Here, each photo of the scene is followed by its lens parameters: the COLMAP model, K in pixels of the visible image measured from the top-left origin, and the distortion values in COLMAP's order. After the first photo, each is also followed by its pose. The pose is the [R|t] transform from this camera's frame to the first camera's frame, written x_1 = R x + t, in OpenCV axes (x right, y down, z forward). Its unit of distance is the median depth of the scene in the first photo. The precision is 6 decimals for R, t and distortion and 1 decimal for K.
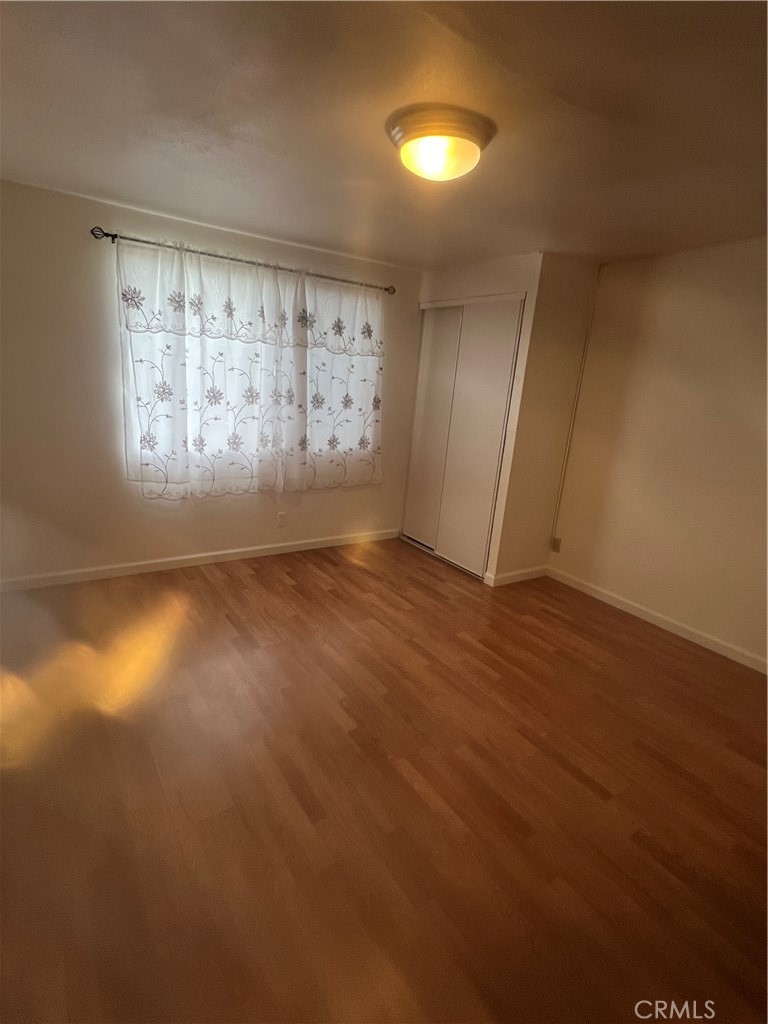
lens RADIAL K [[525.1, 0, 384.0], [0, 525.1, 512.0], [0, 0, 1]] dist [-0.021317, 0.000597]
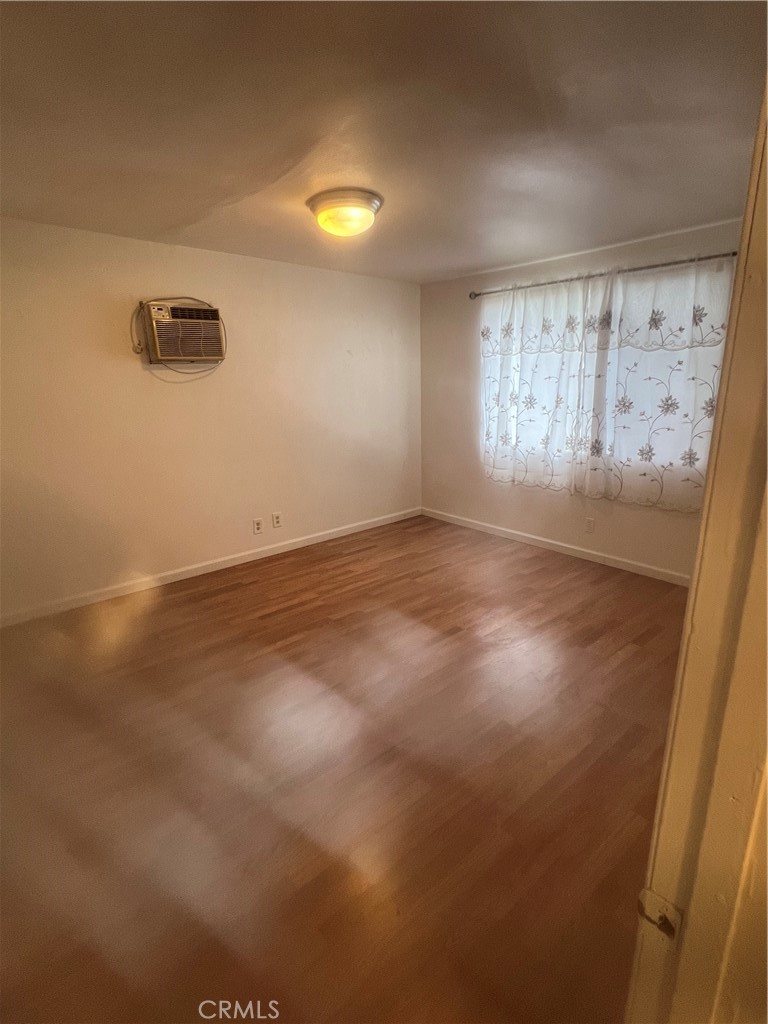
lens RADIAL K [[525.1, 0, 384.0], [0, 525.1, 512.0], [0, 0, 1]] dist [-0.021317, 0.000597]
pose [[0.068856, 0.168999, -0.983208, 0.765202], [-0.230473, 0.961582, 0.149141, -0.069736], [0.970640, 0.216333, 0.105160, 0.527594]]
